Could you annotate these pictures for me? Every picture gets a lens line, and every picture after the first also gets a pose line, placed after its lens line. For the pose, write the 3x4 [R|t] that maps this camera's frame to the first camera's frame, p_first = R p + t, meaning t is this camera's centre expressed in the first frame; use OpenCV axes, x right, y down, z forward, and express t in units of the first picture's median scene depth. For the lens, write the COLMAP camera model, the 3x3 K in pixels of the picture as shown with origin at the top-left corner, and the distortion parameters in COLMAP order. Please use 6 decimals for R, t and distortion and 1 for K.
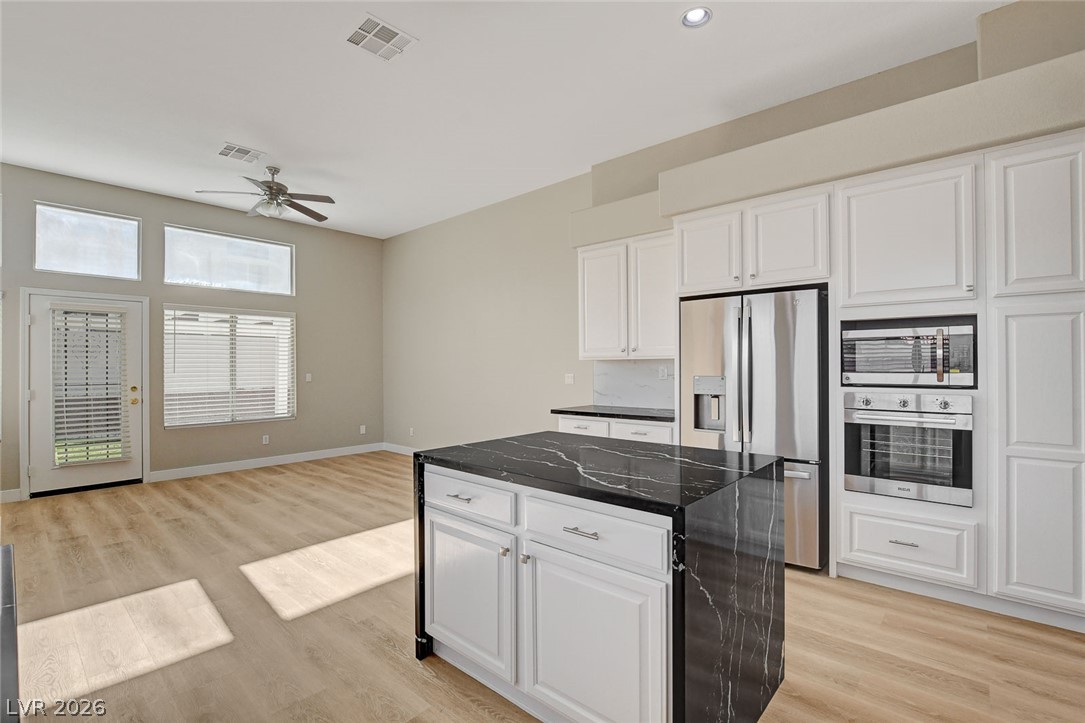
lens RADIAL K [[487.8, 0, 534.7], [0, 487.8, 365.4], [0, 0, 1]] dist [-0.022872, 0.001996]
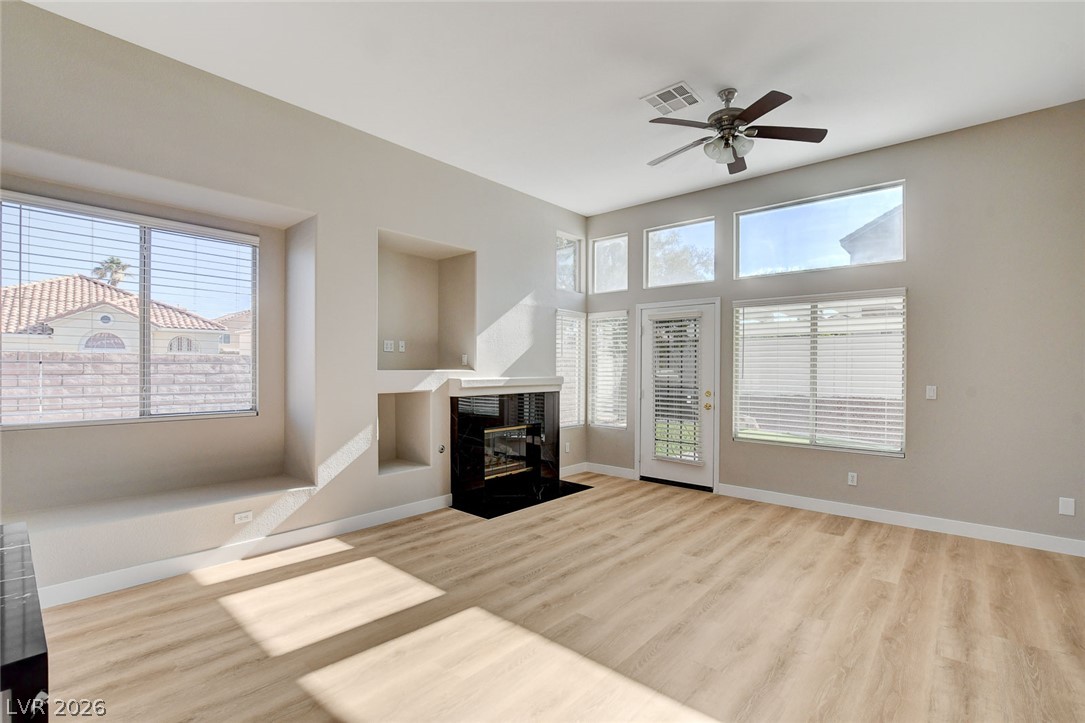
lens RADIAL K [[487.8, 0, 548.4], [0, 487.8, 370.0], [0, 0, 1]] dist [-0.022872, 0.001996]
pose [[0.026909, 0.010171, -0.999586, 0.159315], [-0.004240, 0.999940, 0.010060, -0.008938], [0.999629, 0.003968, 0.026951, 0.726481]]
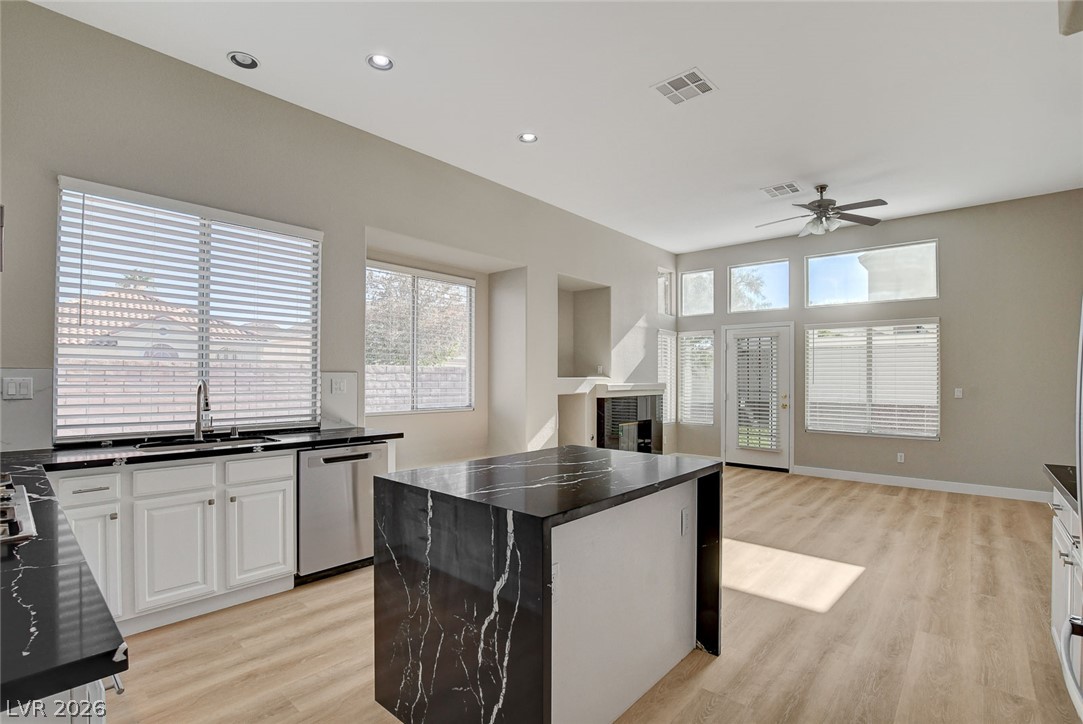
lens RADIAL K [[500.5, 0, 557.8], [0, 500.5, 371.8], [0, 0, 1]] dist [-0.024279, 0.000064]
pose [[0.039435, -0.005578, -0.999207, 0.492144], [-0.003899, 0.999976, -0.005736, -0.005246], [0.999215, 0.004122, 0.039412, 0.400717]]
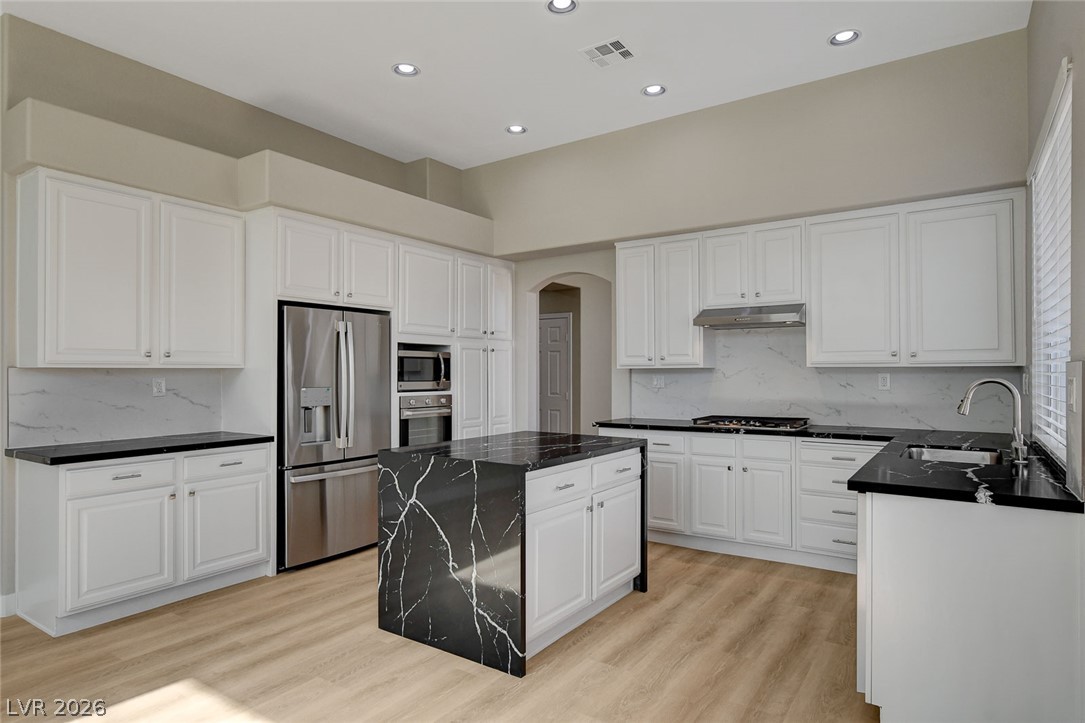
lens RADIAL K [[624.0, 0, 545.4], [0, 624.0, 369.5], [0, 0, 1]] dist [-0.003053, 0.001561]
pose [[-0.135605, 0.011277, 0.990699, -0.659105], [0.002281, 0.999936, -0.011070, 0.000648], [-0.990760, 0.000758, -0.135622, 0.493755]]
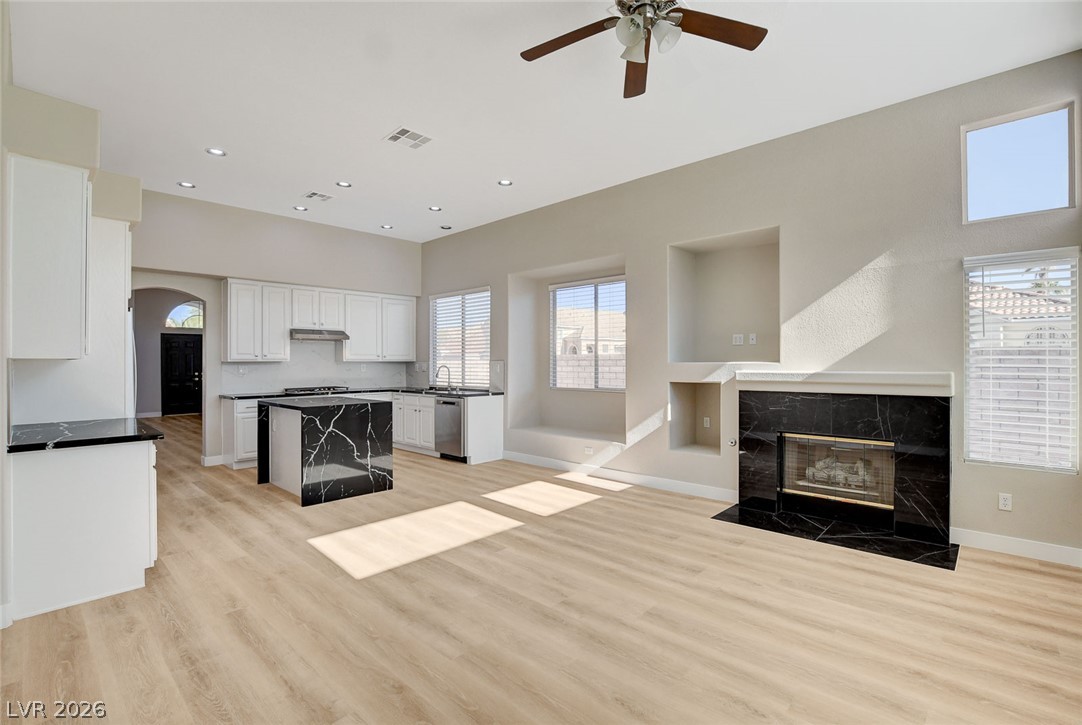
lens RADIAL K [[500.1, 0, 552.6], [0, 500.1, 362.1], [0, 0, 1]] dist [-0.024279, 0.000064]
pose [[-0.999949, 0.010117, 0.000771, -0.454280], [0.010115, 0.999946, -0.002473, 0.000322], [-0.000796, -0.002465, -0.999997, 1.507466]]
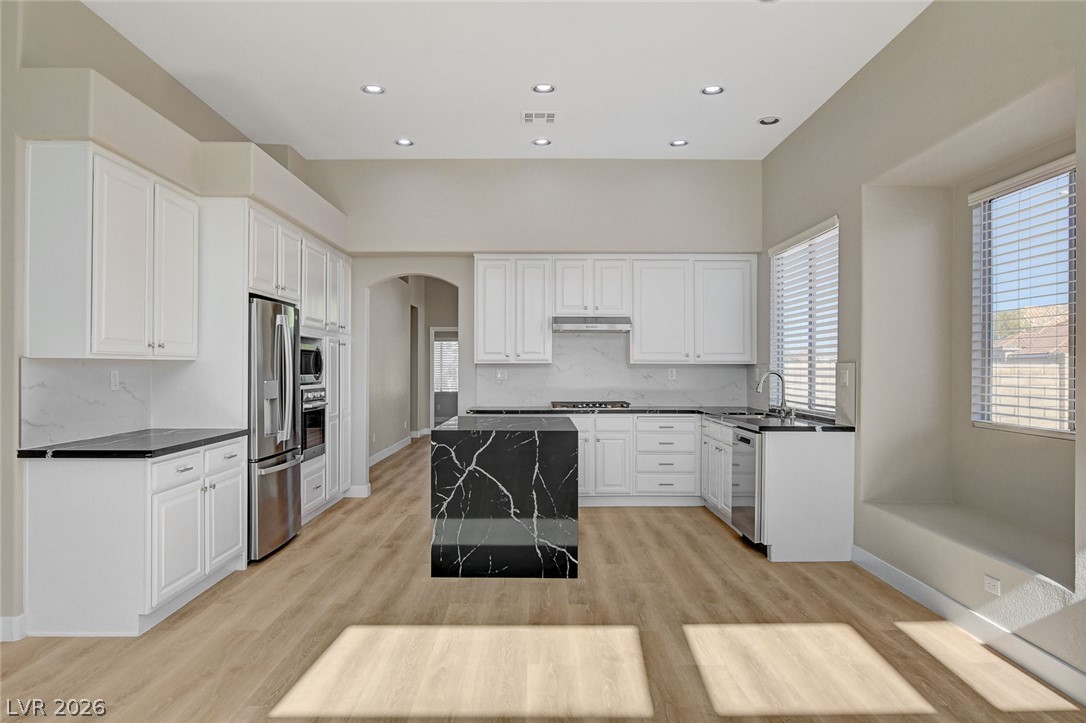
lens RADIAL K [[731.4, 0, 543.7], [0, 731.4, 363.6], [0, 0, 1]] dist [-0.028322, 0.010738]
pose [[-0.679094, 0.008640, 0.734001, -0.762434], [0.001039, 0.999941, -0.010809, 0.003447], [-0.734051, -0.006577, -0.679063, 1.103927]]
